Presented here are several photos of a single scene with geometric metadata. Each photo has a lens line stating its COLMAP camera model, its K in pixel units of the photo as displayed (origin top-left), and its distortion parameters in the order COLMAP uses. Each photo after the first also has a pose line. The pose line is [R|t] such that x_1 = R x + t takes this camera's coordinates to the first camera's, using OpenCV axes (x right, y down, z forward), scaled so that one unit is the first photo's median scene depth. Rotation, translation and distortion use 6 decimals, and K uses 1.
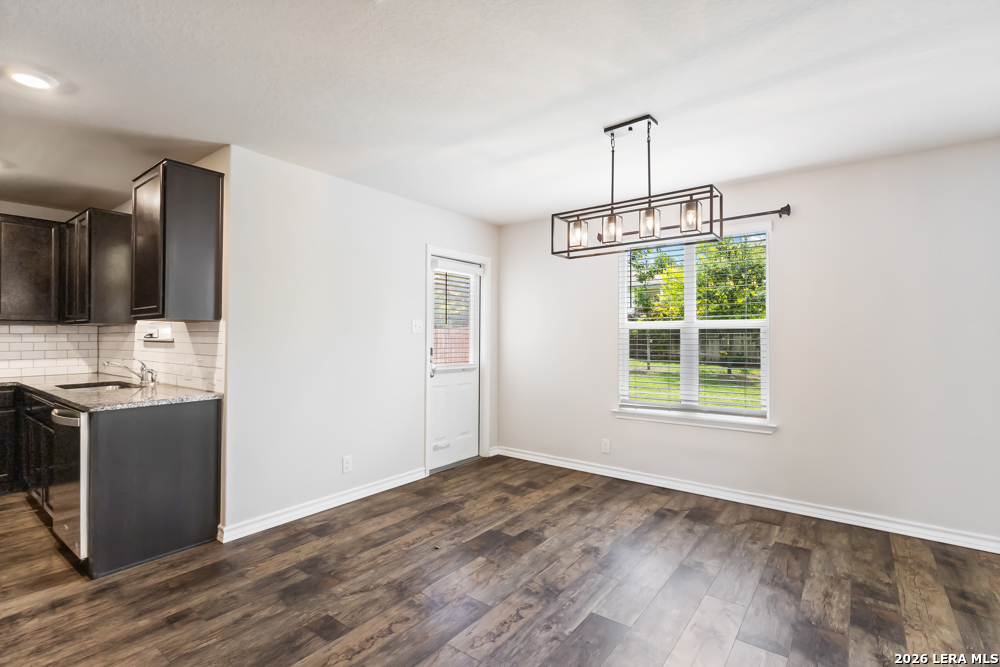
lens RADIAL K [[465.8, 0, 503.5], [0, 465.8, 335.6], [0, 0, 1]] dist [0.003908, 0.000175]
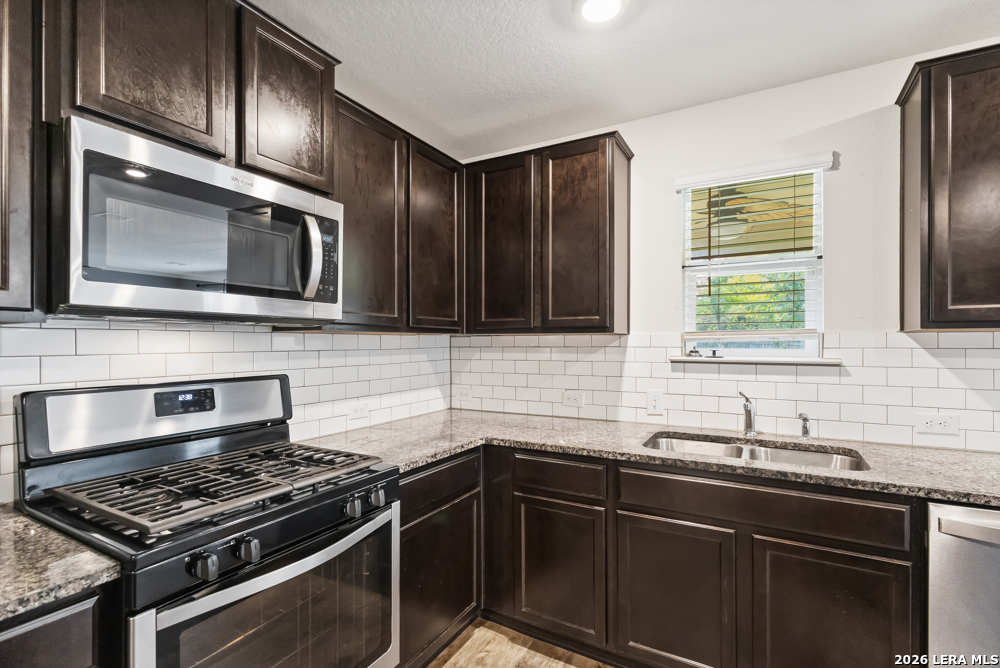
lens RADIAL K [[465.8, 0, 503.5], [0, 465.8, 336.1], [0, 0, 1]] dist [0.003908, 0.000175]
pose [[0.988847, -0.002454, 0.148916, -1.116888], [0.003962, 0.999944, -0.009832, -0.016298], [-0.148883, 0.010312, 0.988801, 0.450195]]
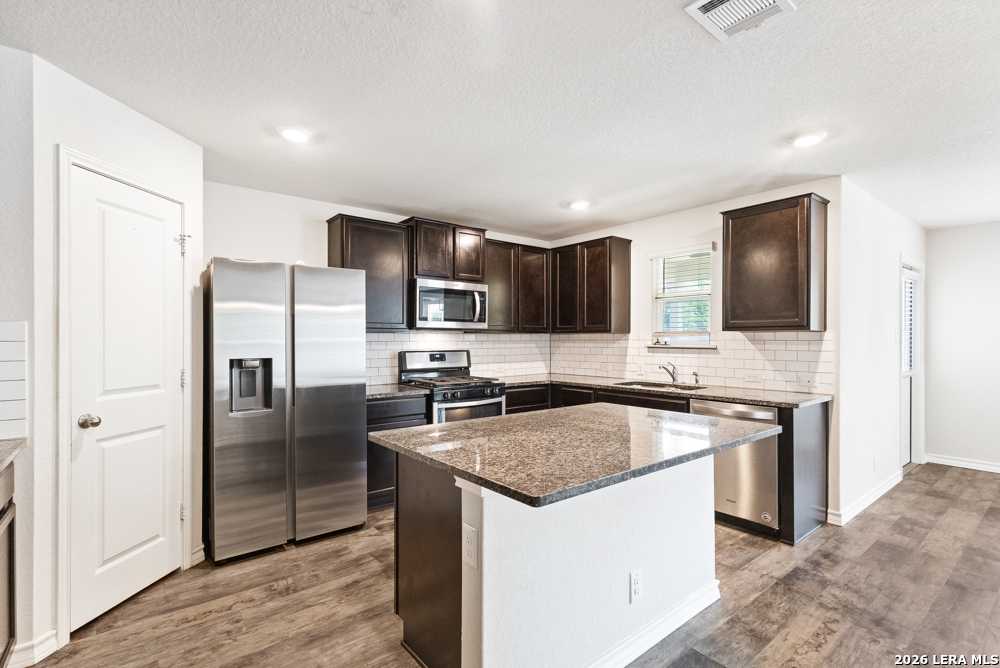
lens RADIAL K [[466.0, 0, 500.1], [0, 466.0, 338.9], [0, 0, 1]] dist [0.001710, 0.000150]
pose [[0.970287, -0.003931, -0.241924, -0.881729], [0.004145, 0.999991, 0.000377, -0.011798], [0.241921, -0.001369, 0.970295, -0.236409]]
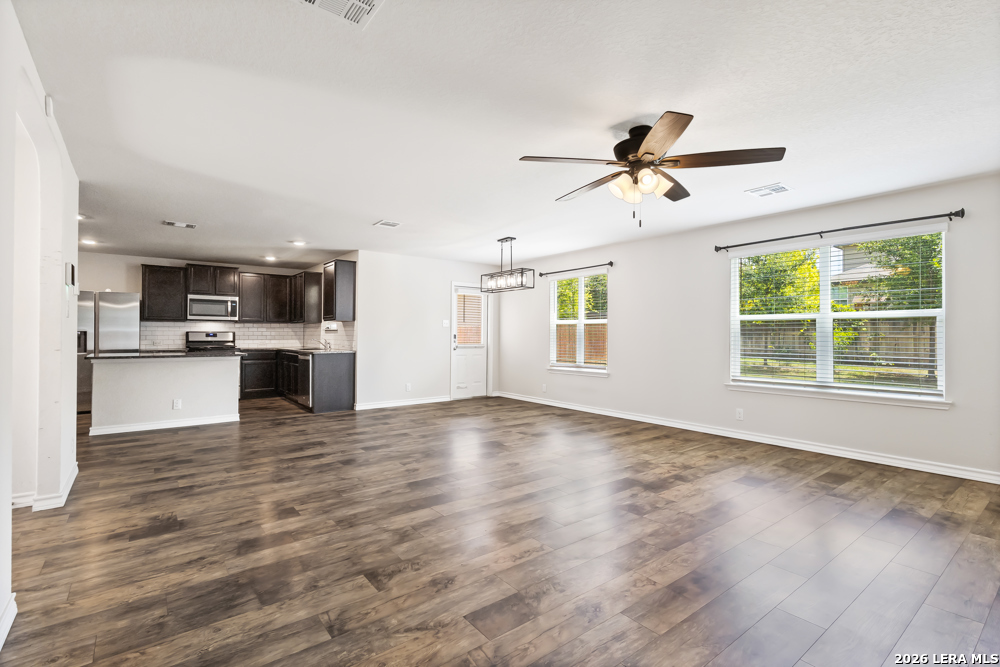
lens RADIAL K [[471.9, 0, 509.8], [0, 471.9, 333.7], [0, 0, 1]] dist [-0.000429, -0.000109]
pose [[0.969181, 0.000199, -0.246349, 0.640100], [-0.000282, 1.000000, -0.000303, 0.028079], [0.246349, 0.000363, 0.969181, -0.971340]]
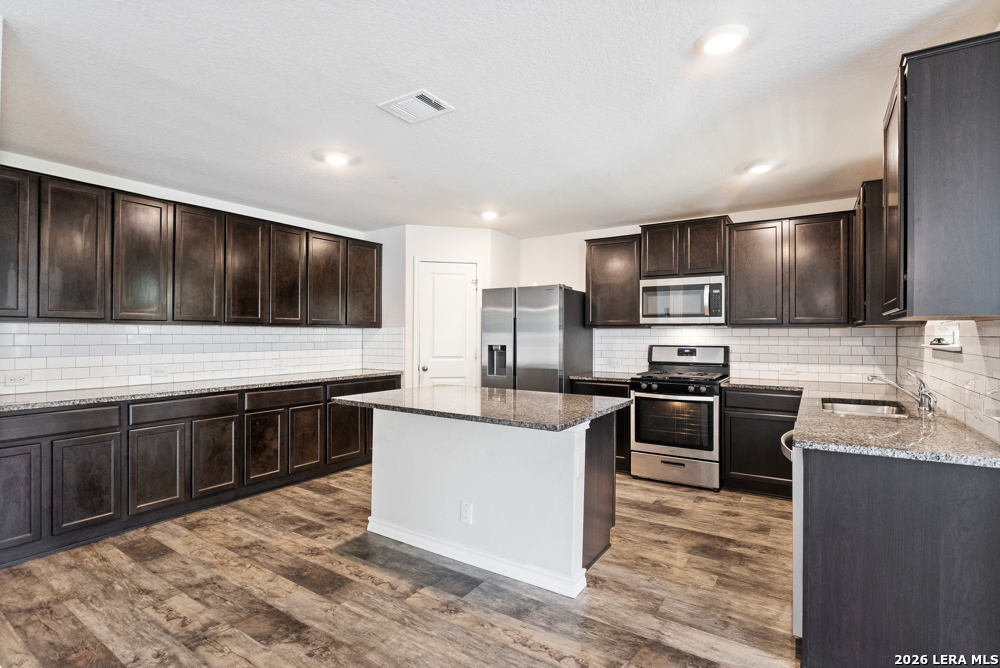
lens RADIAL K [[481.0, 0, 500.0], [0, 481.0, 334.0], [0, 0, 1]] dist [-0.004255, -0.000592]
pose [[0.071747, -0.002427, -0.997420, -0.103628], [0.000979, 0.999997, -0.002363, -0.009635], [0.997422, -0.000807, 0.071749, 0.312992]]
